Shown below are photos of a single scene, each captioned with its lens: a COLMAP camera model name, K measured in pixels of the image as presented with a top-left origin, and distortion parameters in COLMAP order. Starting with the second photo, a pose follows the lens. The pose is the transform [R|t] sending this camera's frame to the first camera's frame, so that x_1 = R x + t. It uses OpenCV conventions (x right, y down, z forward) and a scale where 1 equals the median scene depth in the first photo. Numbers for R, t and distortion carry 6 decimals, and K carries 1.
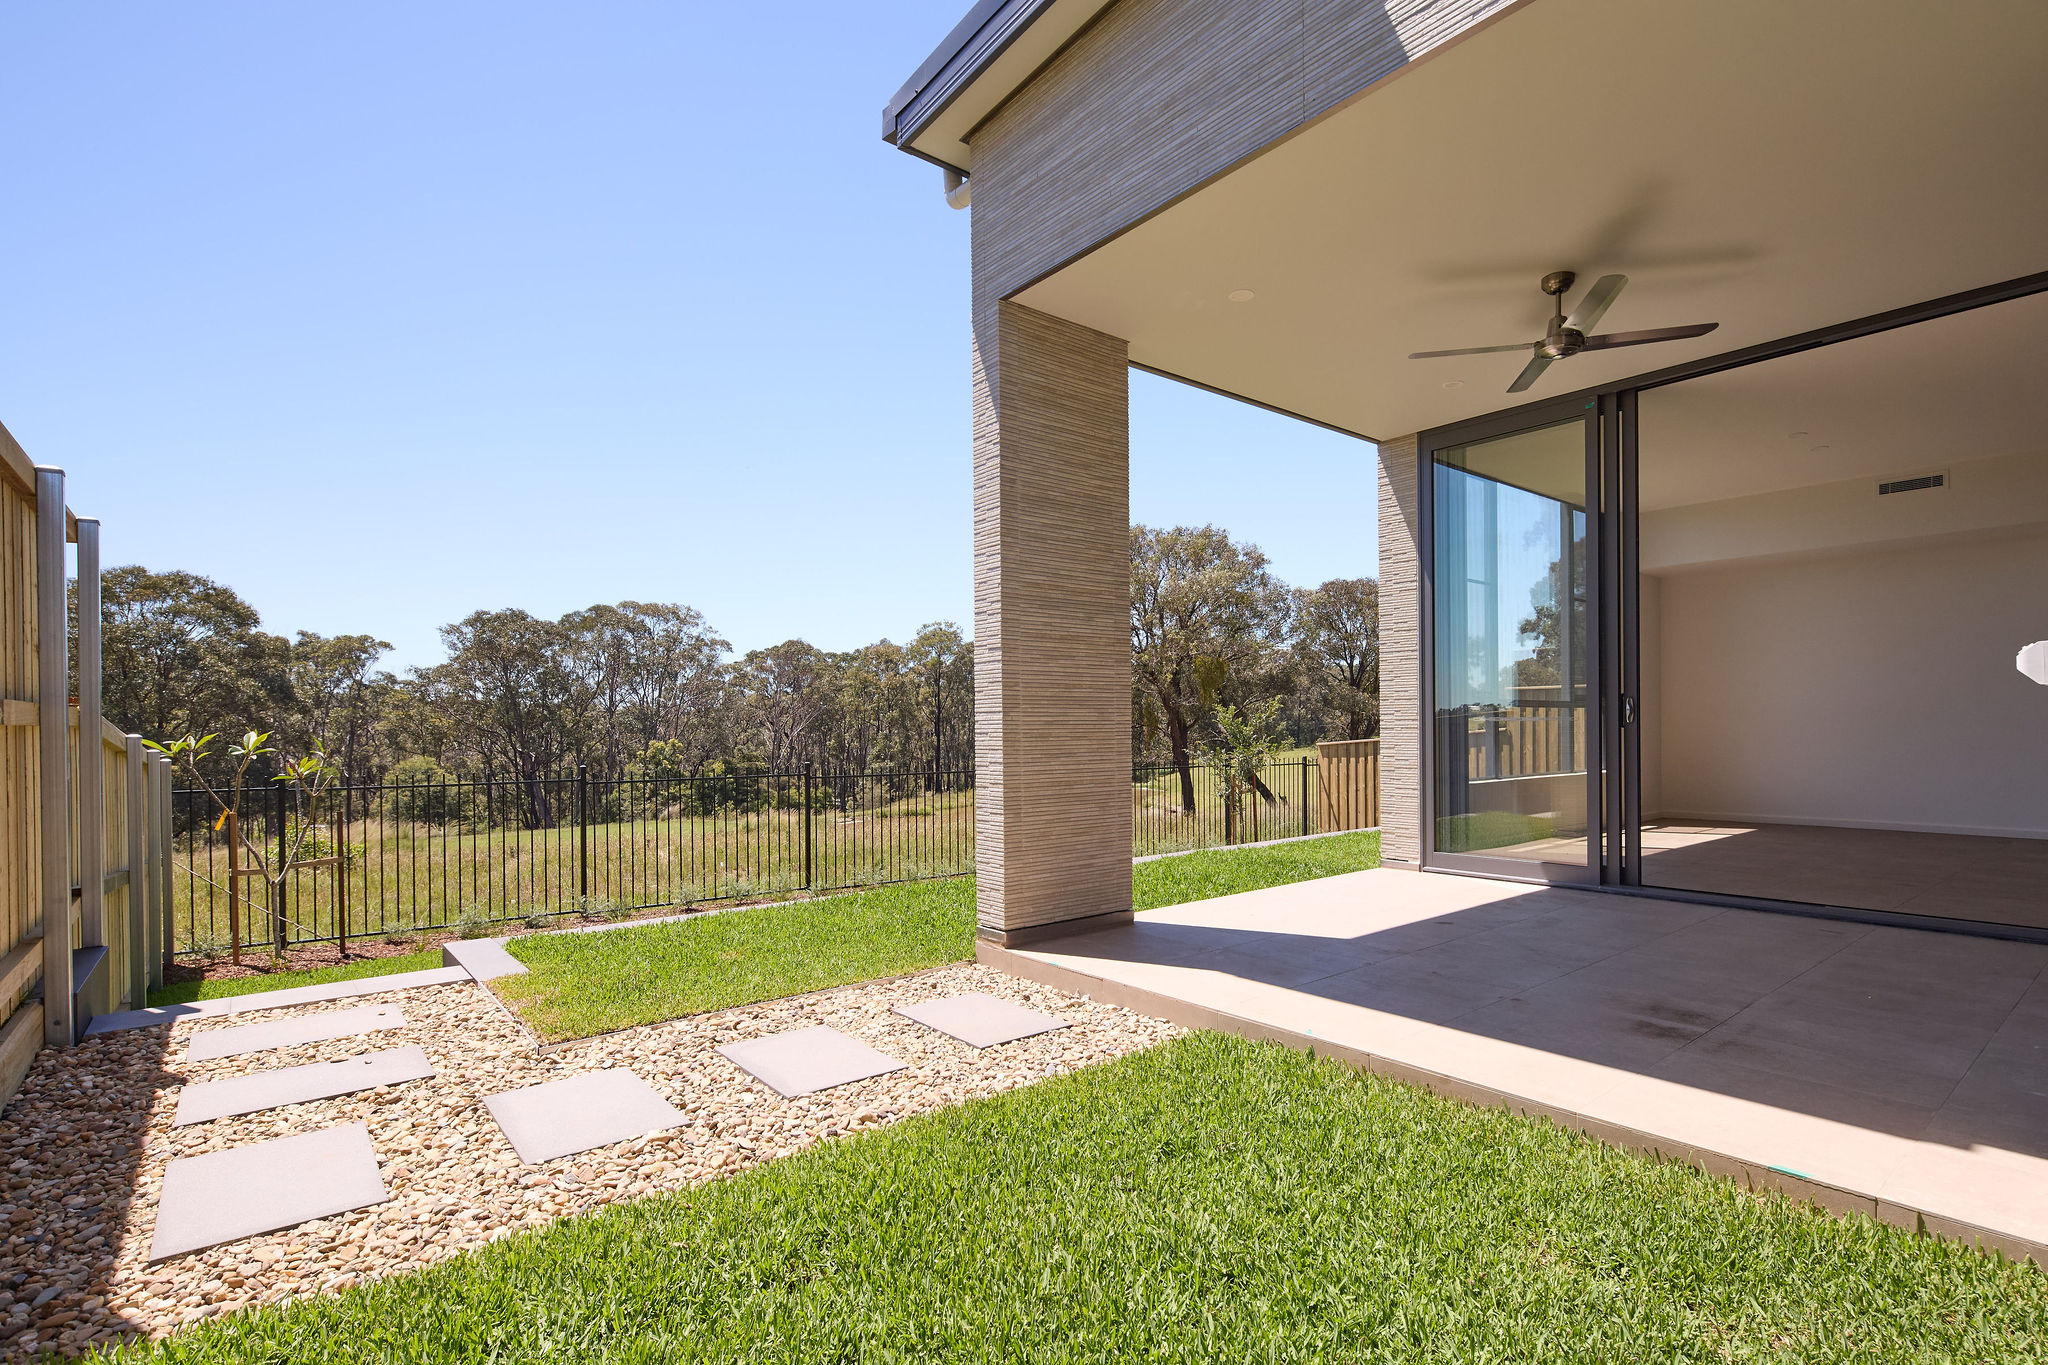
lens RADIAL K [[945.3, 0, 1025.9], [0, 945.3, 732.3], [0, 0, 1]] dist [0.002655, -0.000155]
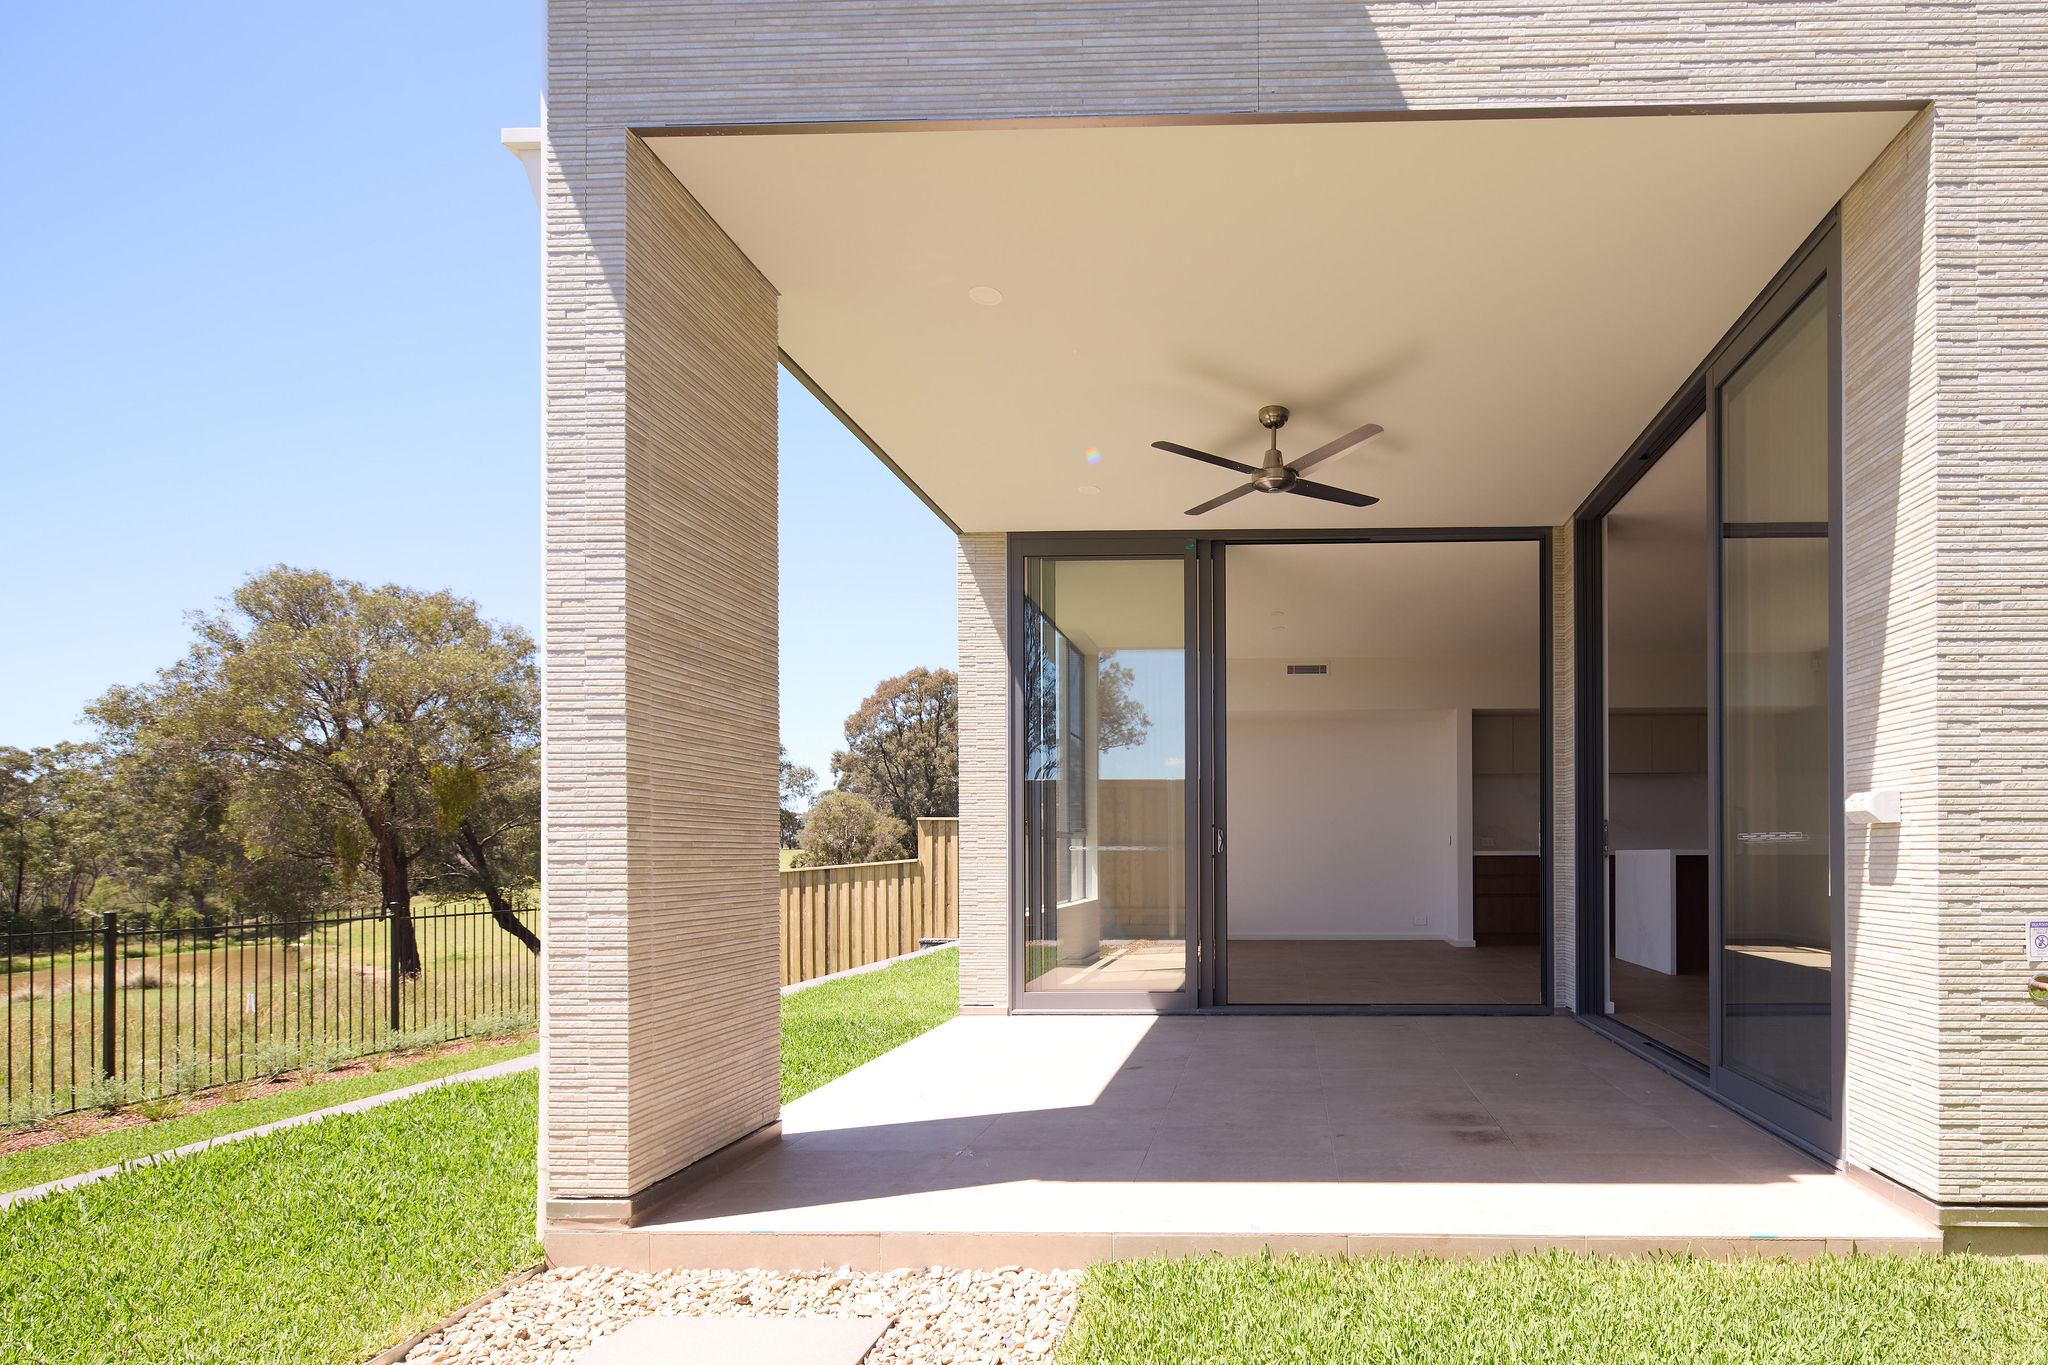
lens RADIAL K [[997.4, 0, 1024.0], [0, 997.4, 854.6], [0, 0, 1]] dist [0.000773, -0.000317]
pose [[0.655874, 0.007504, 0.754833, -0.328182], [0.000954, 0.999942, -0.010769, 0.003601], [-0.754870, 0.007783, 0.655829, 0.400870]]
